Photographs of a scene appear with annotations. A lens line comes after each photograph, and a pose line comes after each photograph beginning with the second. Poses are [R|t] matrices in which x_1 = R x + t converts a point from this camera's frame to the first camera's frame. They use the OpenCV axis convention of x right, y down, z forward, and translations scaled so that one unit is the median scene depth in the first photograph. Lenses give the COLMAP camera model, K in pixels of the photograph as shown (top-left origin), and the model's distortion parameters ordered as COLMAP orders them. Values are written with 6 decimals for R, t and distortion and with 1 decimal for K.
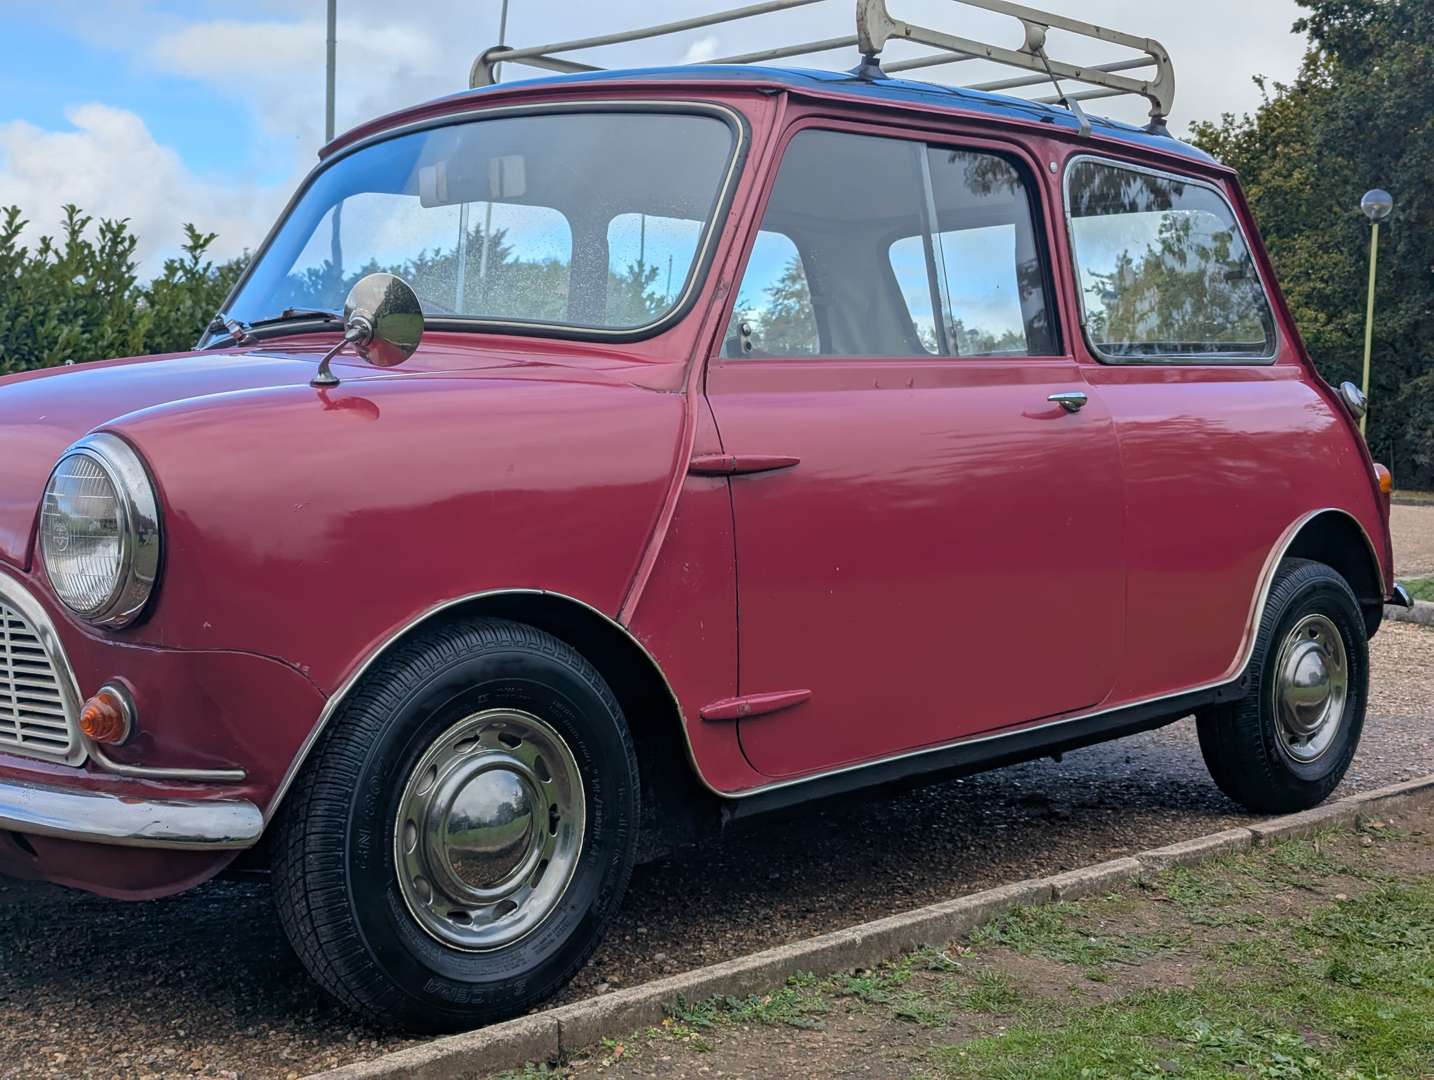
lens RADIAL K [[2088.1, 0, 717.0], [0, 2088.1, 540.0], [0, 0, 1]] dist [0.033425, -0.067577]
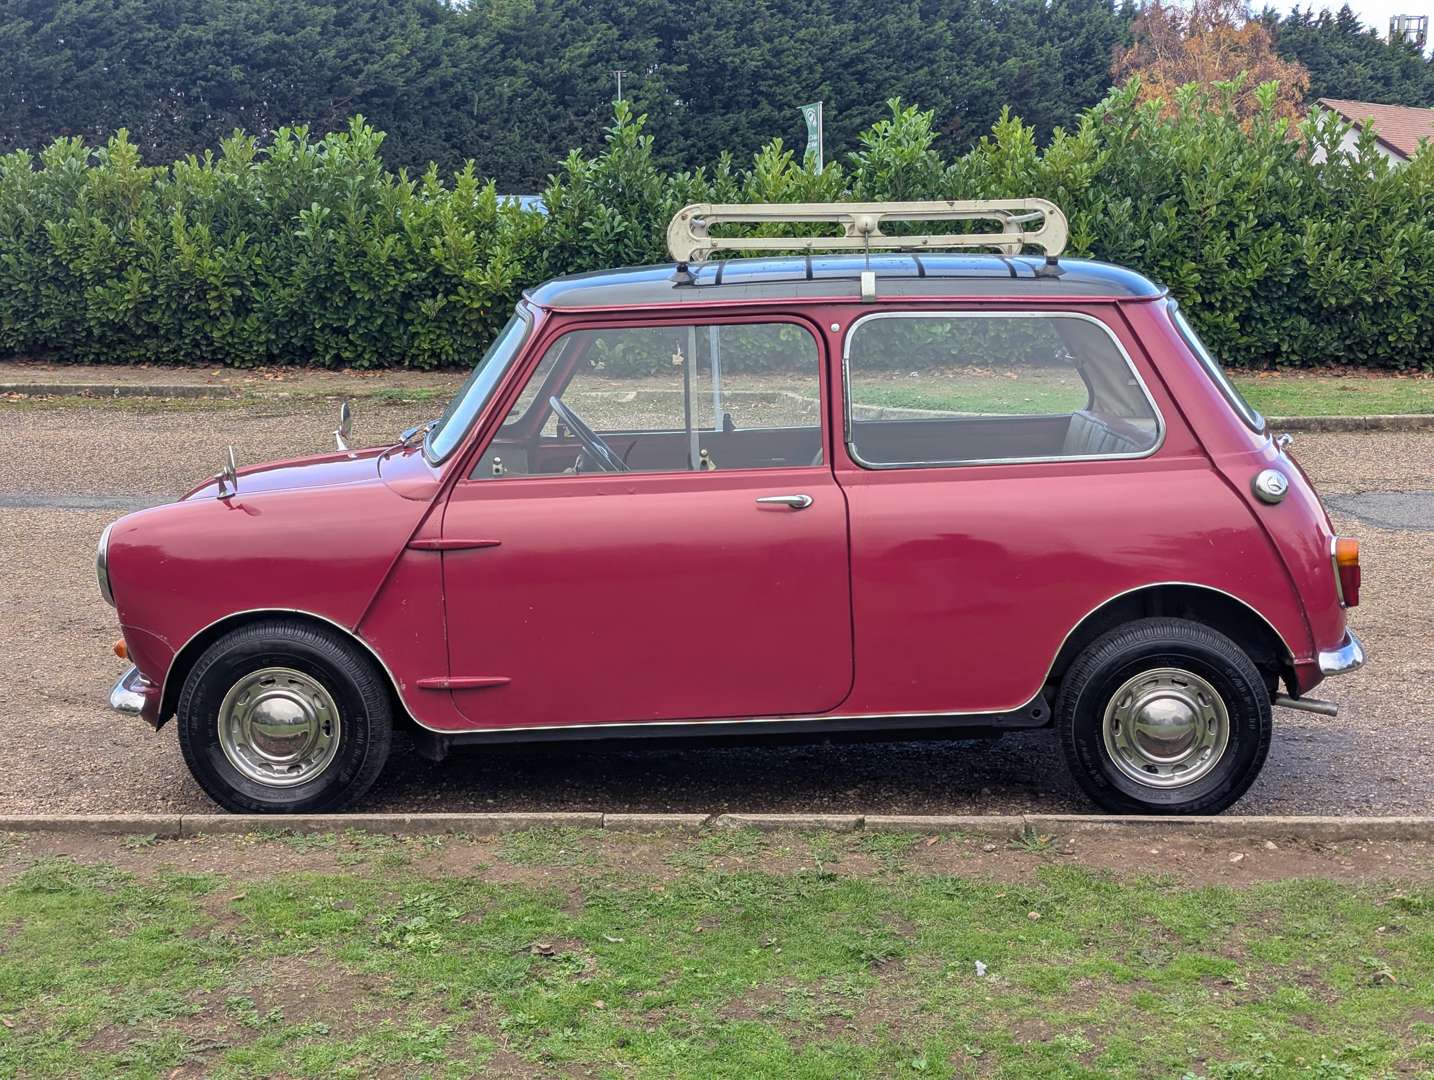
lens RADIAL K [[2032.4, 0, 646.7], [0, 2032.4, 542.9], [0, 0, 1]] dist [0.073064, -0.108156]
pose [[0.647519, 0.090797, -0.756621, 1.438902], [-0.020191, 0.994572, 0.102072, -0.220674], [0.761782, -0.050817, 0.645838, 0.024222]]
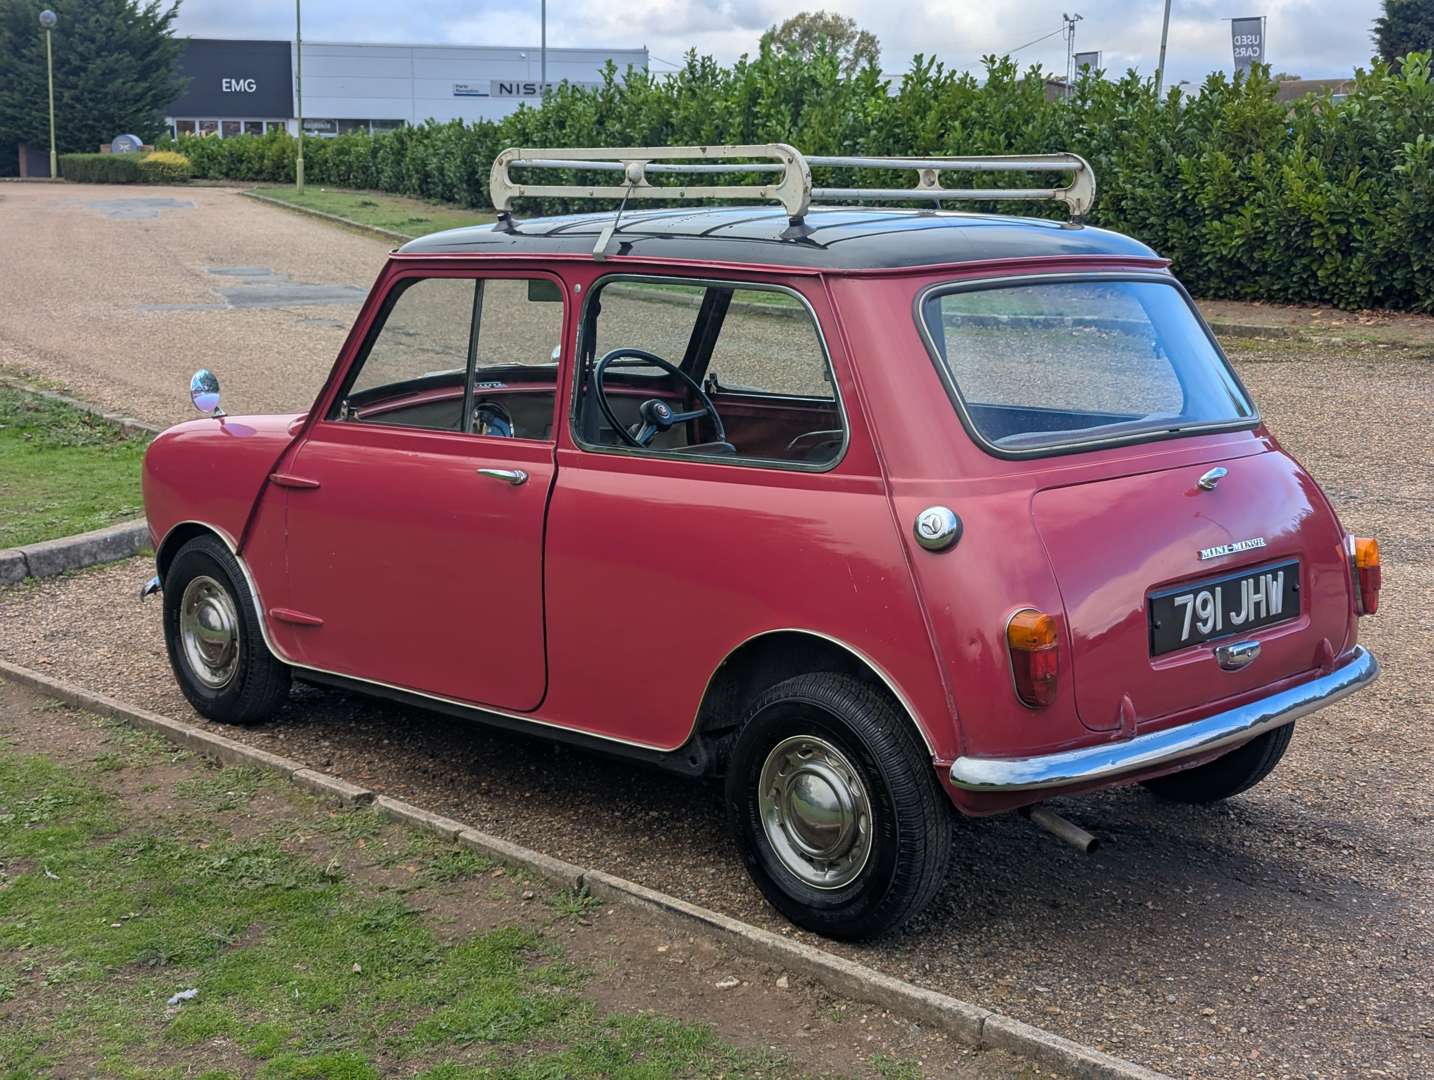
lens RADIAL K [[1957.8, 0, 717.0], [0, 1957.8, 540.0], [0, 0, 1]] dist [0.093184, -0.120848]
pose [[-0.025468, 0.166878, -0.985649, 1.710344], [-0.054624, 0.984263, 0.168054, -0.298193], [0.998182, 0.058120, -0.015952, 1.424555]]
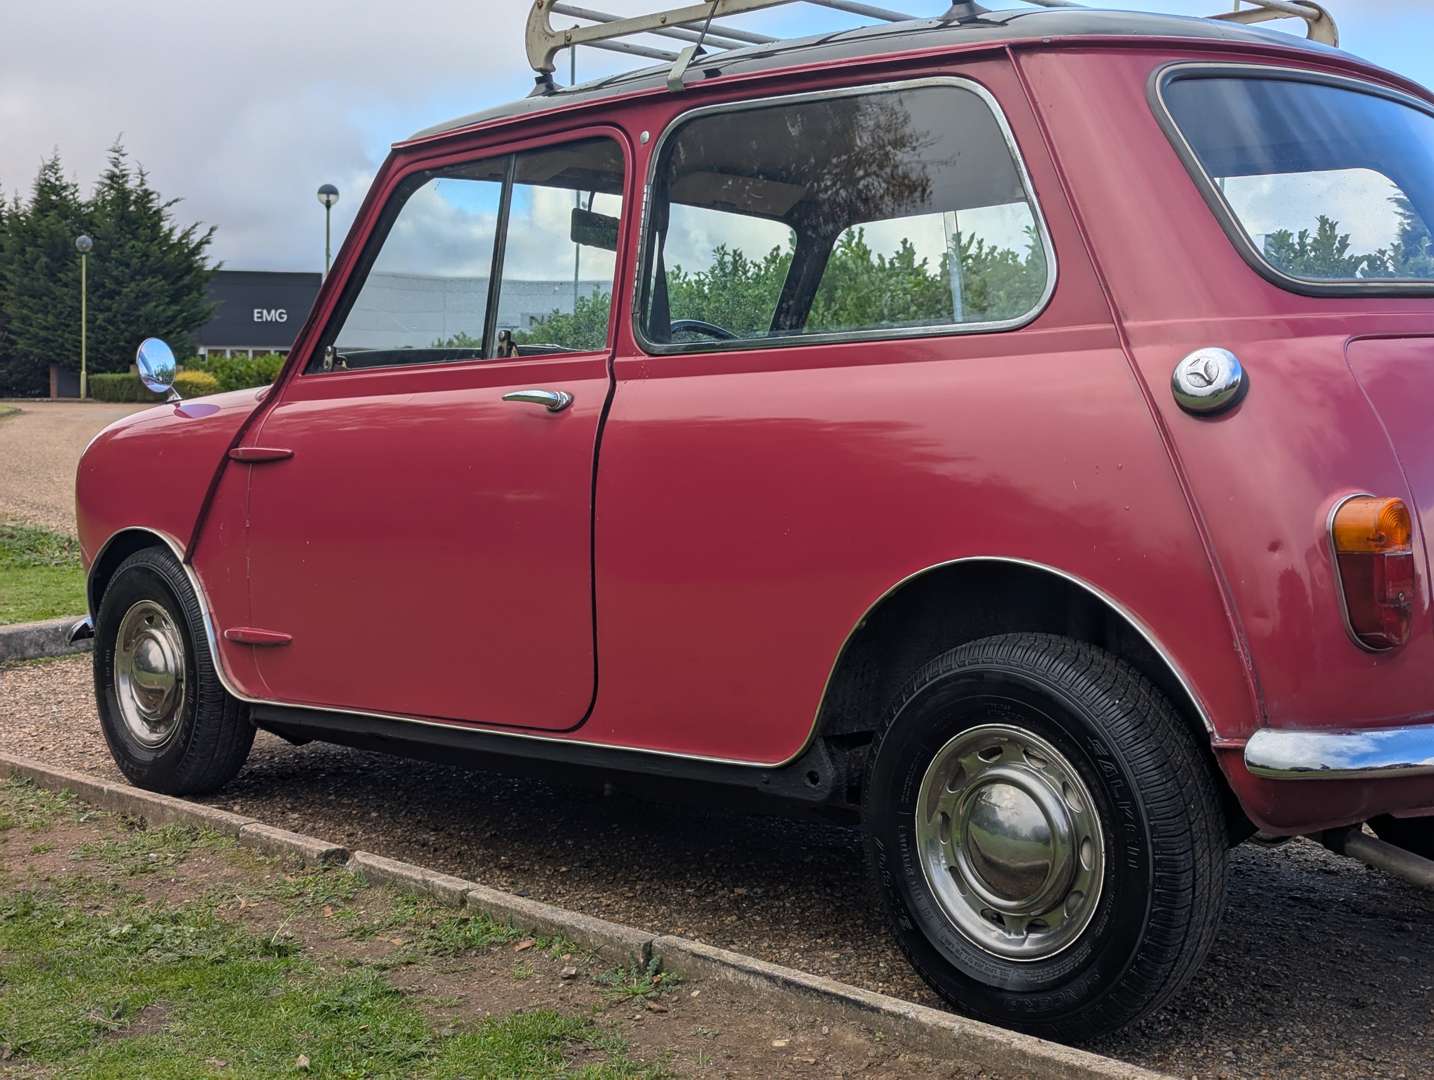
lens RADIAL K [[1967.5, 0, 684.3], [0, 1967.5, 542.2], [0, 0, 1]] dist [0.084386, -0.107686]
pose [[-0.052033, 0.052563, -0.997261, 1.304110], [-0.056330, 0.996869, 0.055481, -0.068827], [0.997055, 0.059063, -0.048909, 1.371659]]
